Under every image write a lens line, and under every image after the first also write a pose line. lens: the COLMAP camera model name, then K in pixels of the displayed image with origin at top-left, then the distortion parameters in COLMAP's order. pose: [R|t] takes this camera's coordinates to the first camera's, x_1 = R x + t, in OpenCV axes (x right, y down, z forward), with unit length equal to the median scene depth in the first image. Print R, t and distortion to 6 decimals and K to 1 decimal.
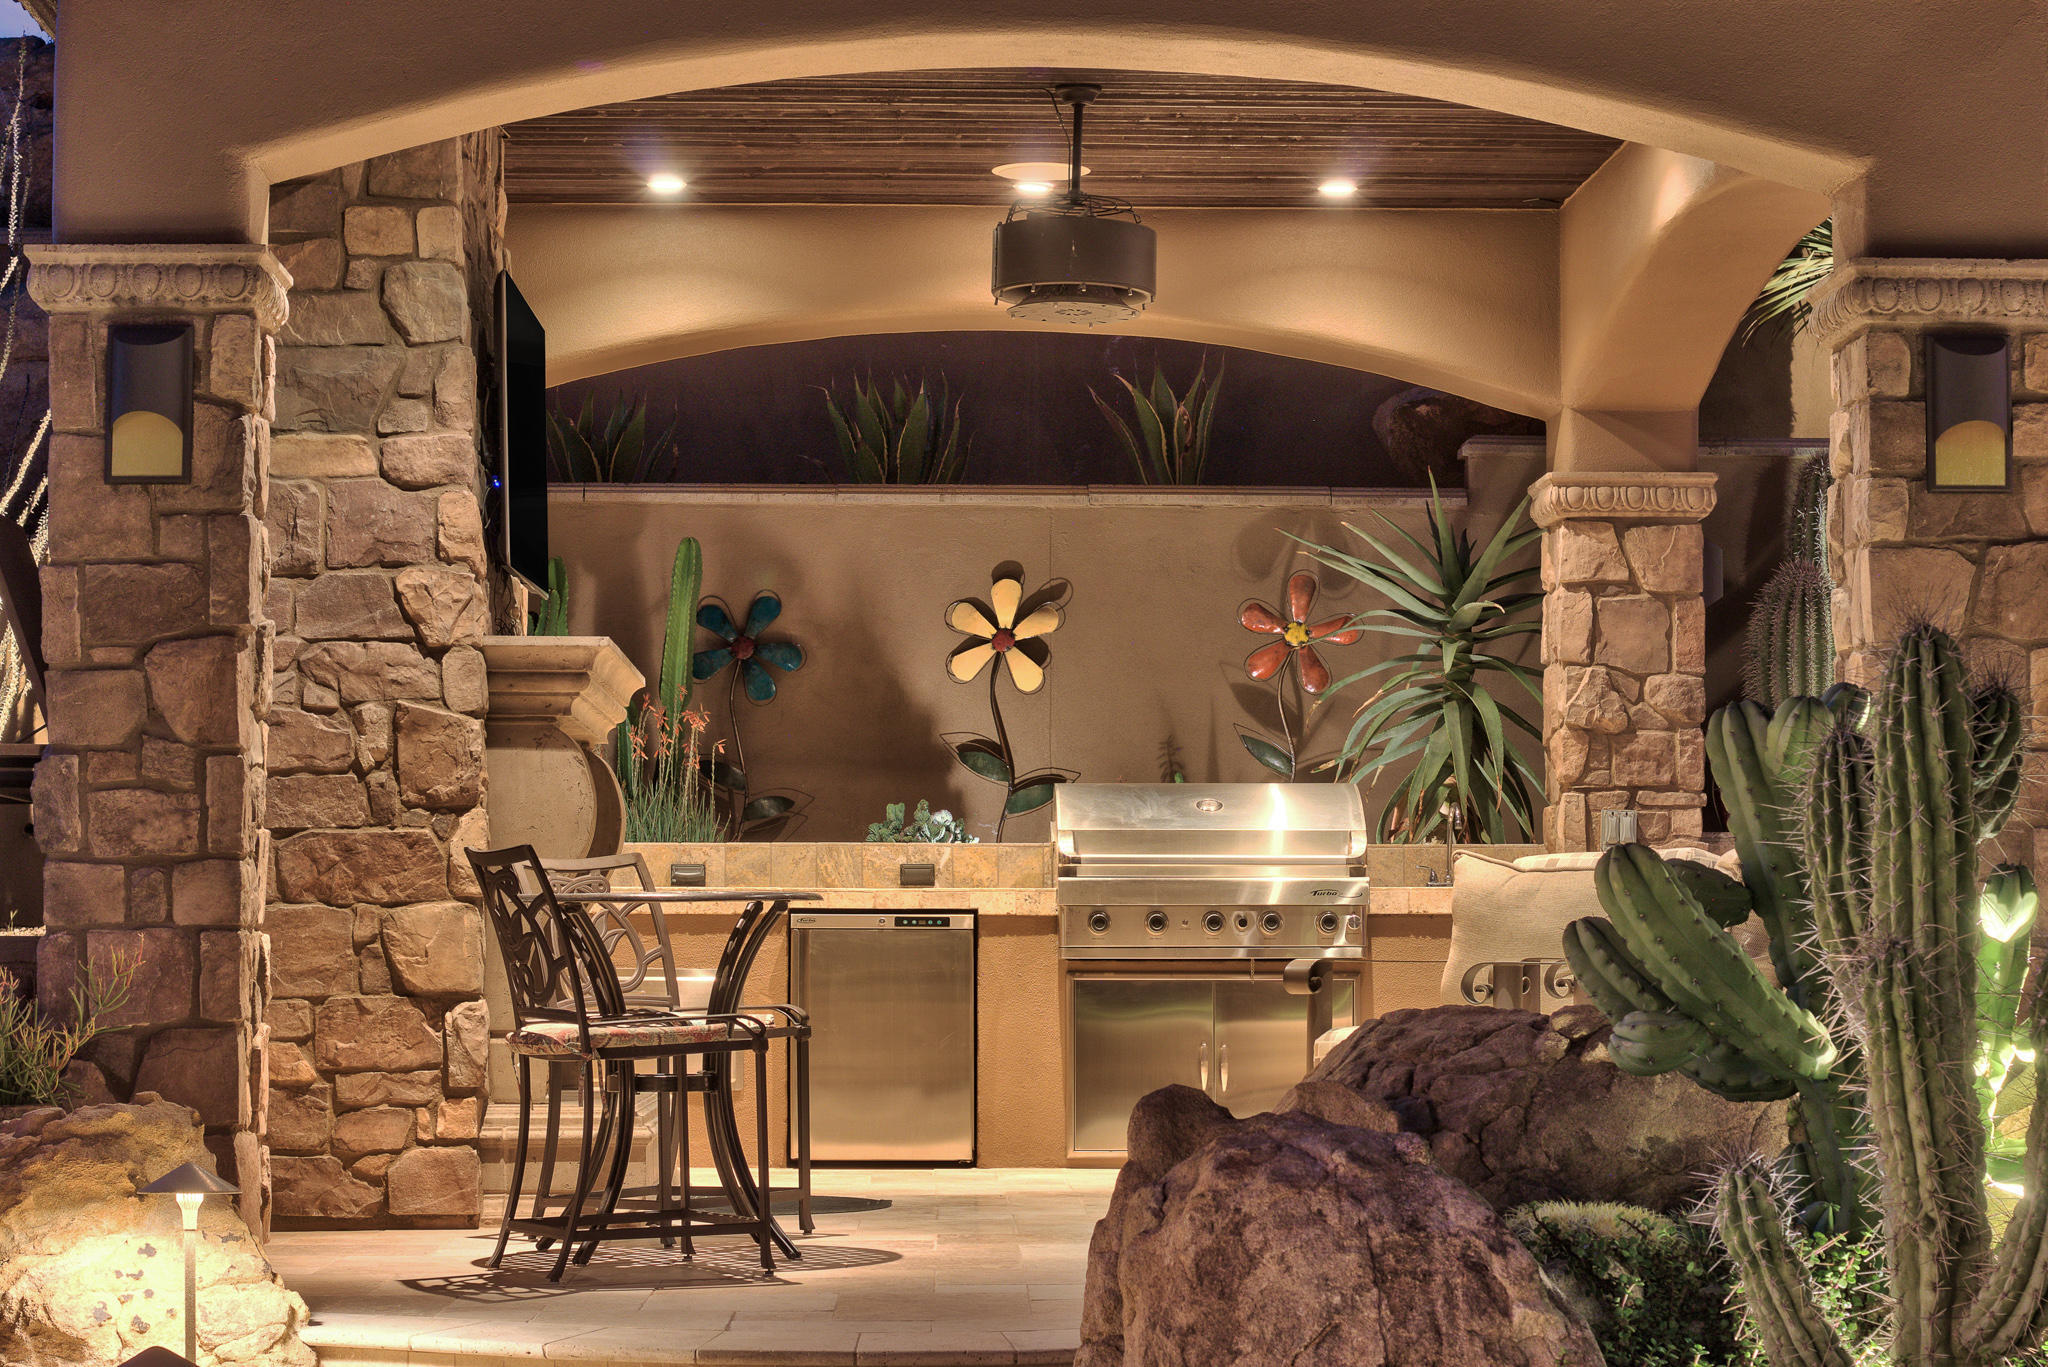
lens RADIAL K [[4908.4, 0, 1024.0], [0, 4908.4, 683.5], [0, 0, 1]] dist [-0.290820, 0.056039]
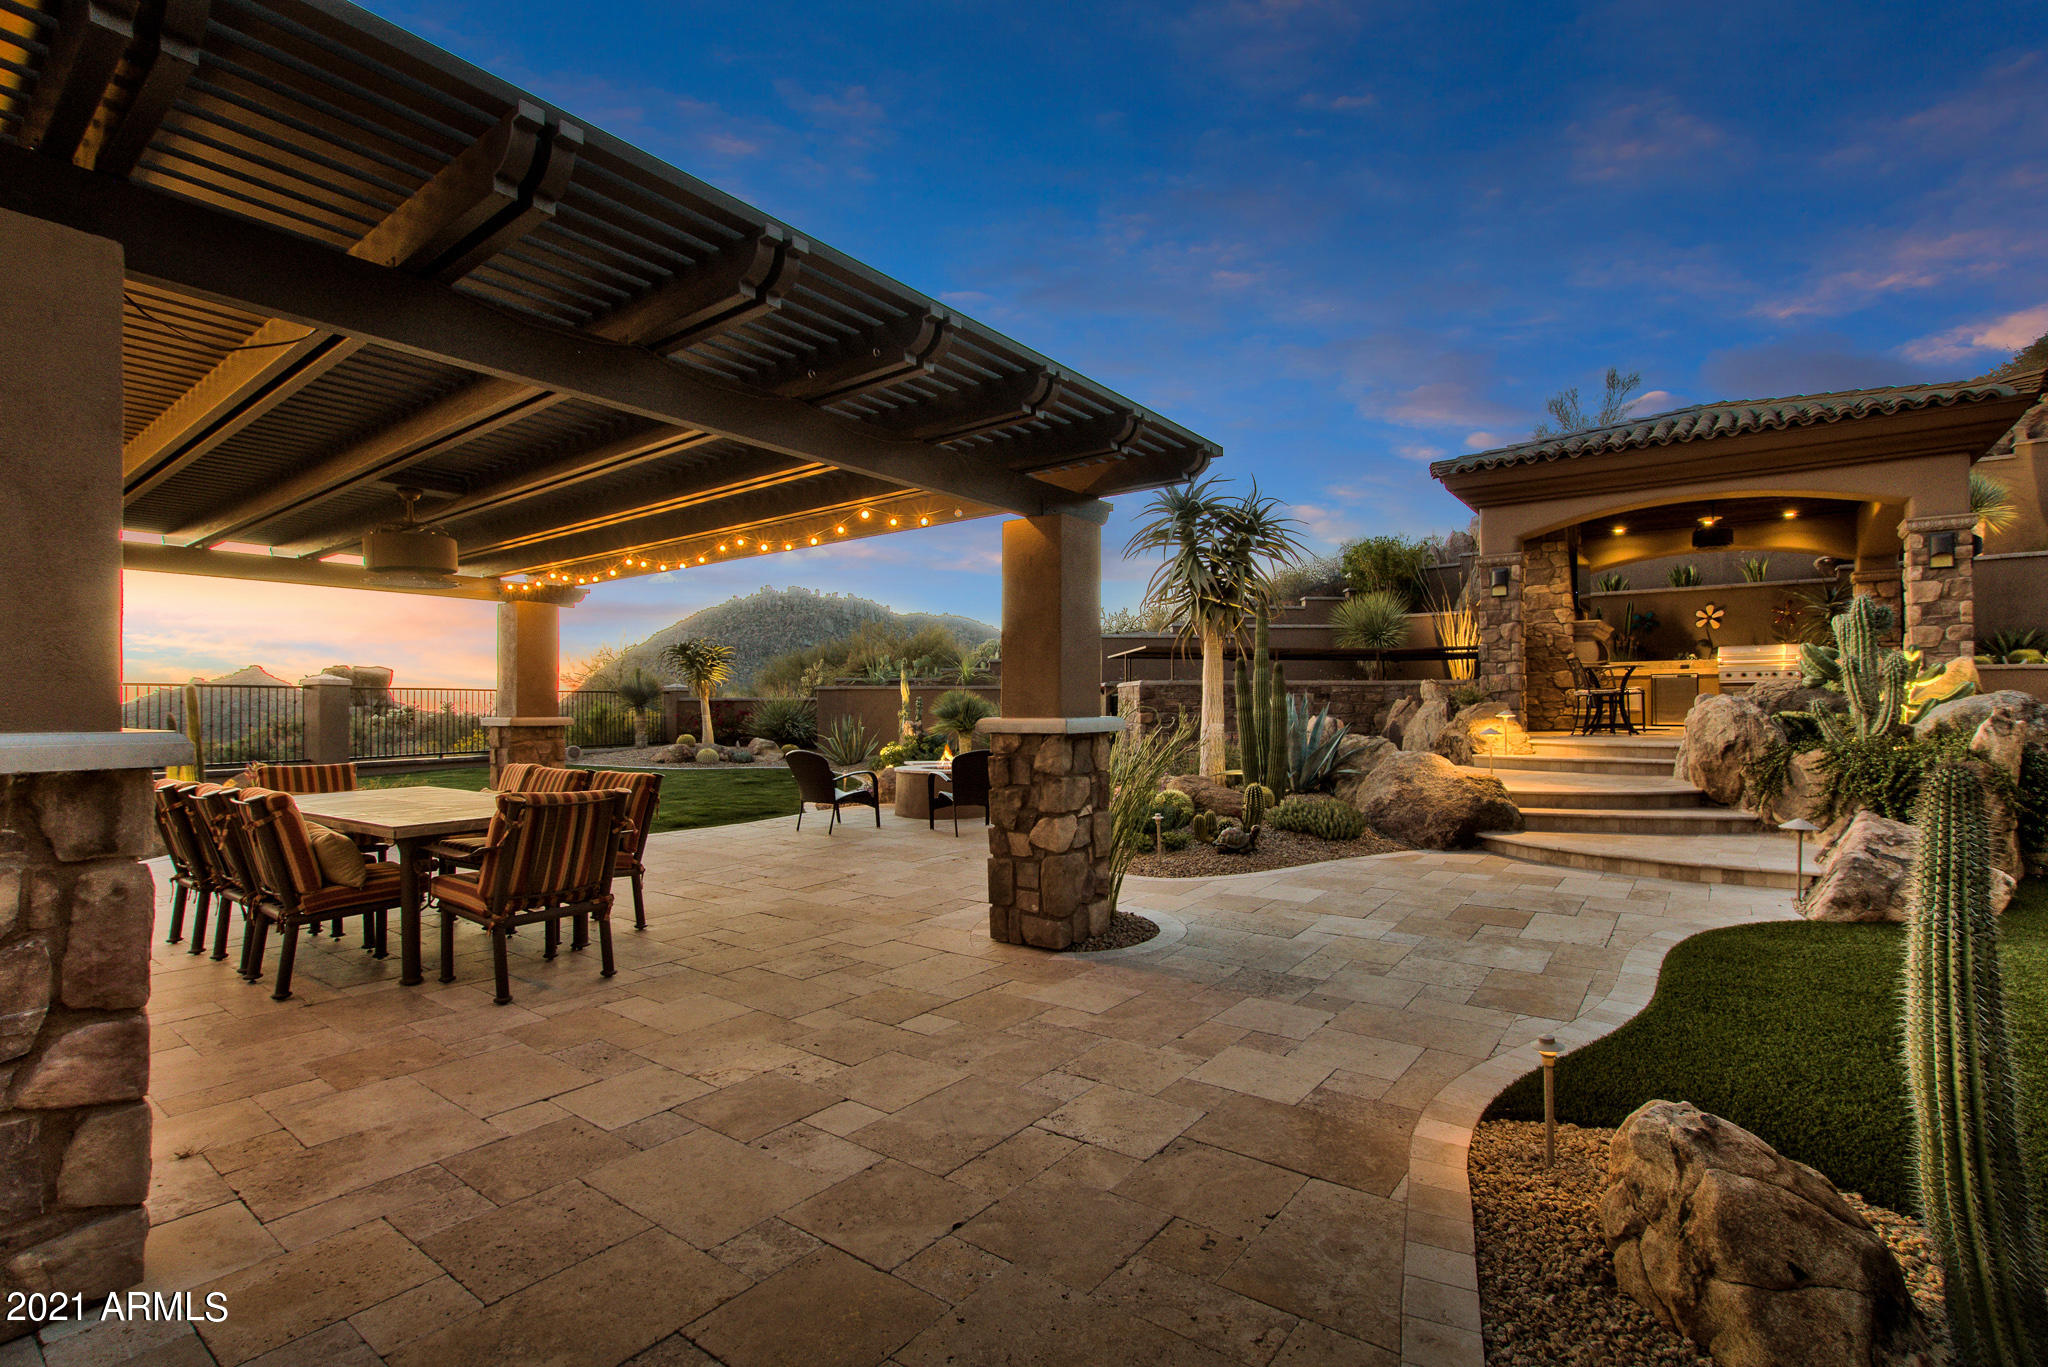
lens RADIAL K [[952.8, 0, 1028.0], [0, 952.8, 692.7], [0, 0, 1]] dist [0.000450, 0.000161]
pose [[0.786525, -0.014072, -0.617399, 0.053759], [0.040033, 0.998799, 0.028235, 0.012974], [0.616260, -0.046924, 0.786144, -0.164815]]
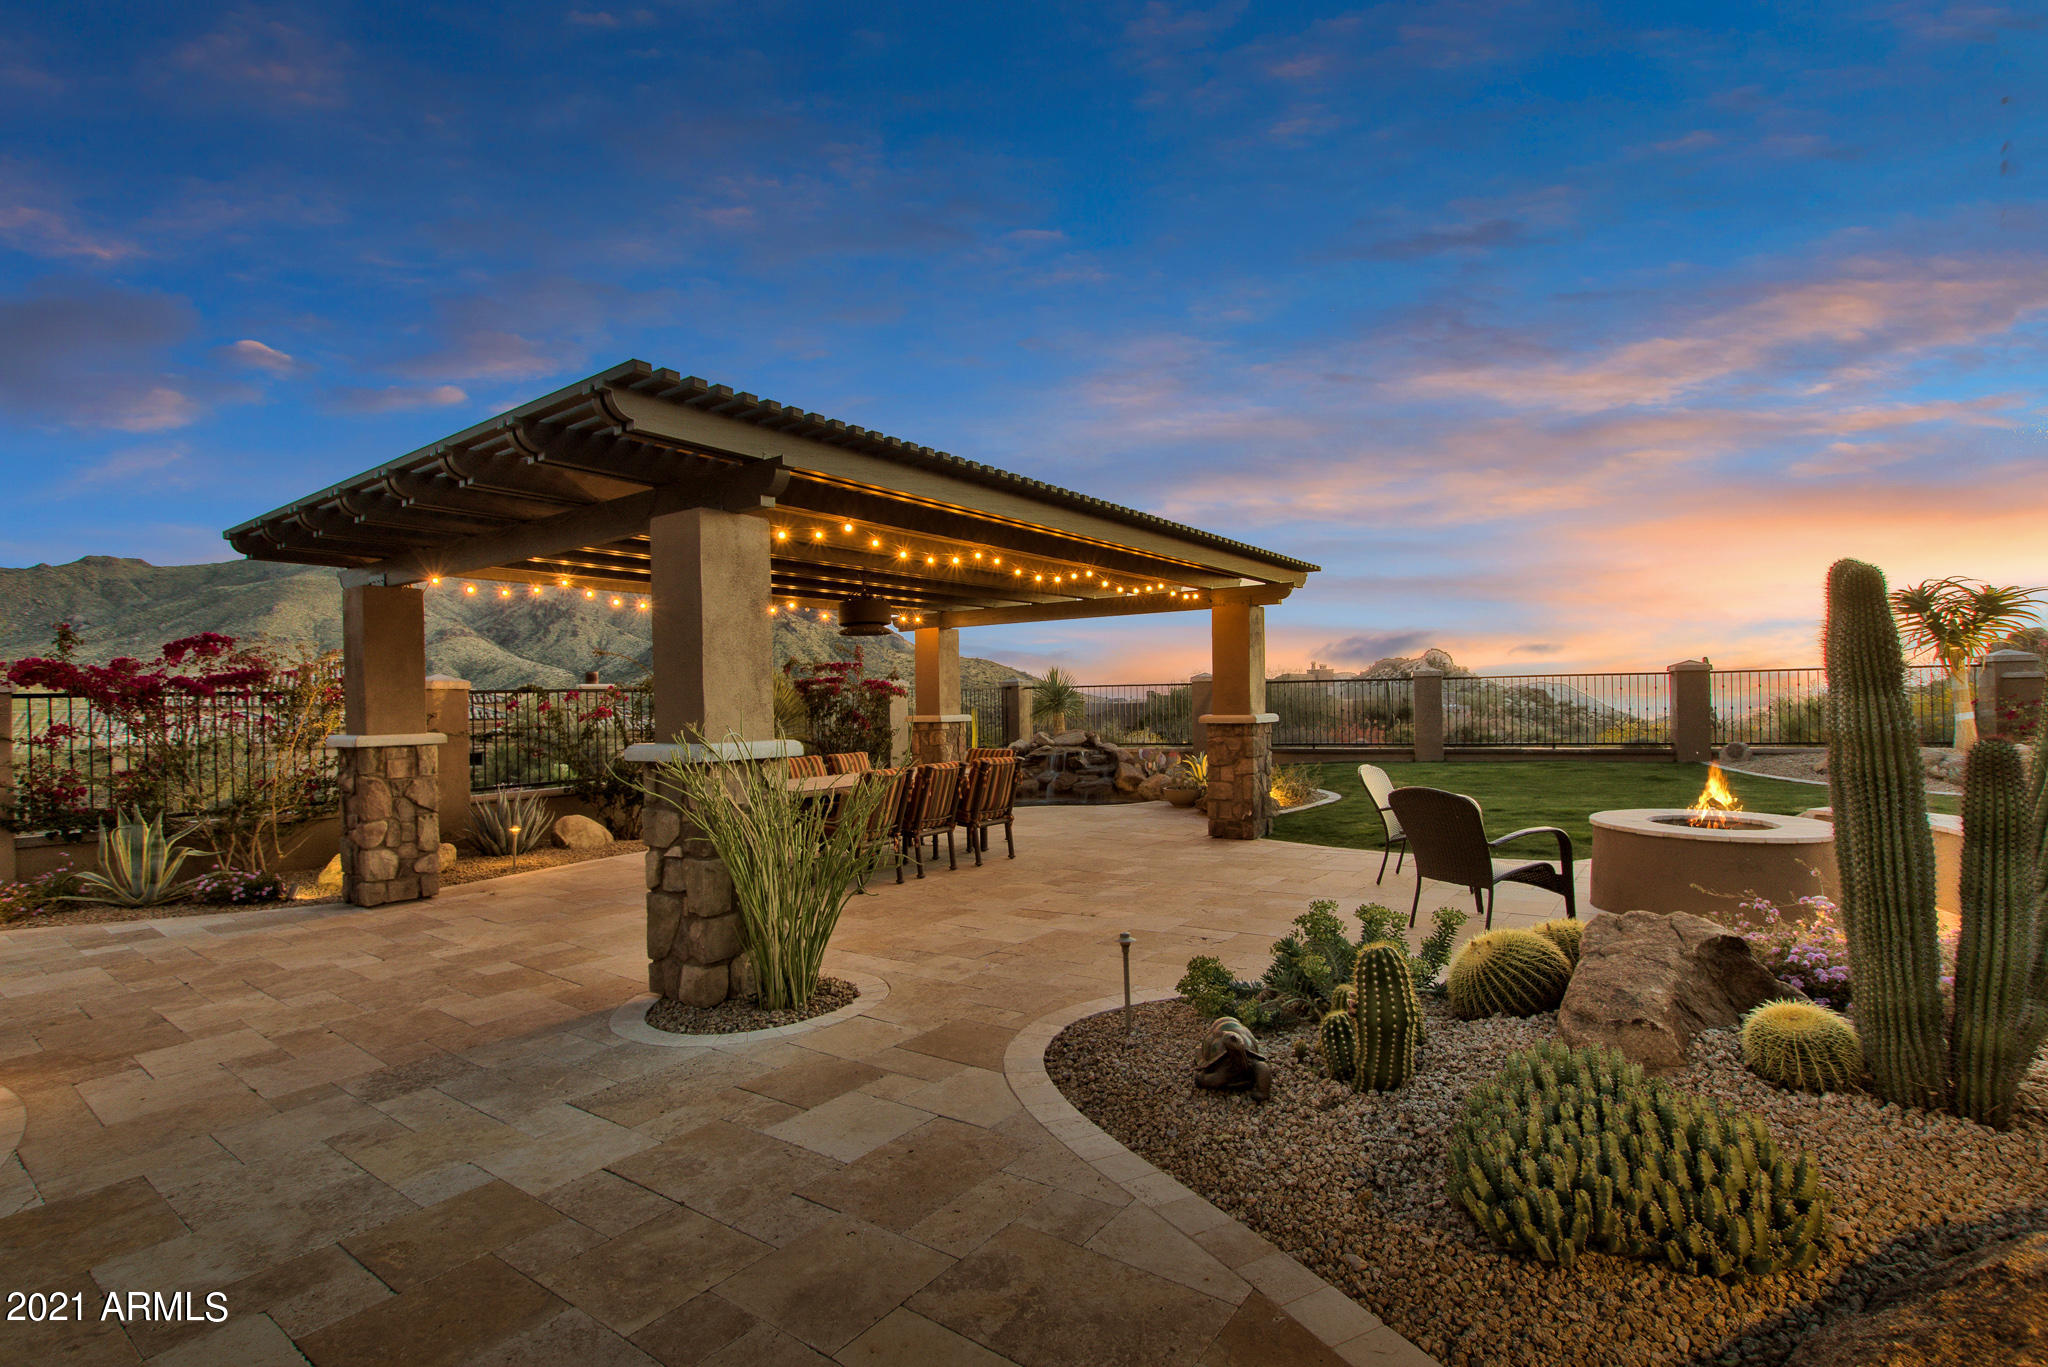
lens RADIAL K [[952.8, 0, 1028.0], [0, 952.8, 692.7], [0, 0, 1]] dist [0.000450, 0.000161]
pose [[-0.633441, 0.006889, -0.773760, 0.018809], [0.065426, 0.996856, -0.044686, 0.036100], [0.771020, -0.078930, -0.631901, 0.383278]]
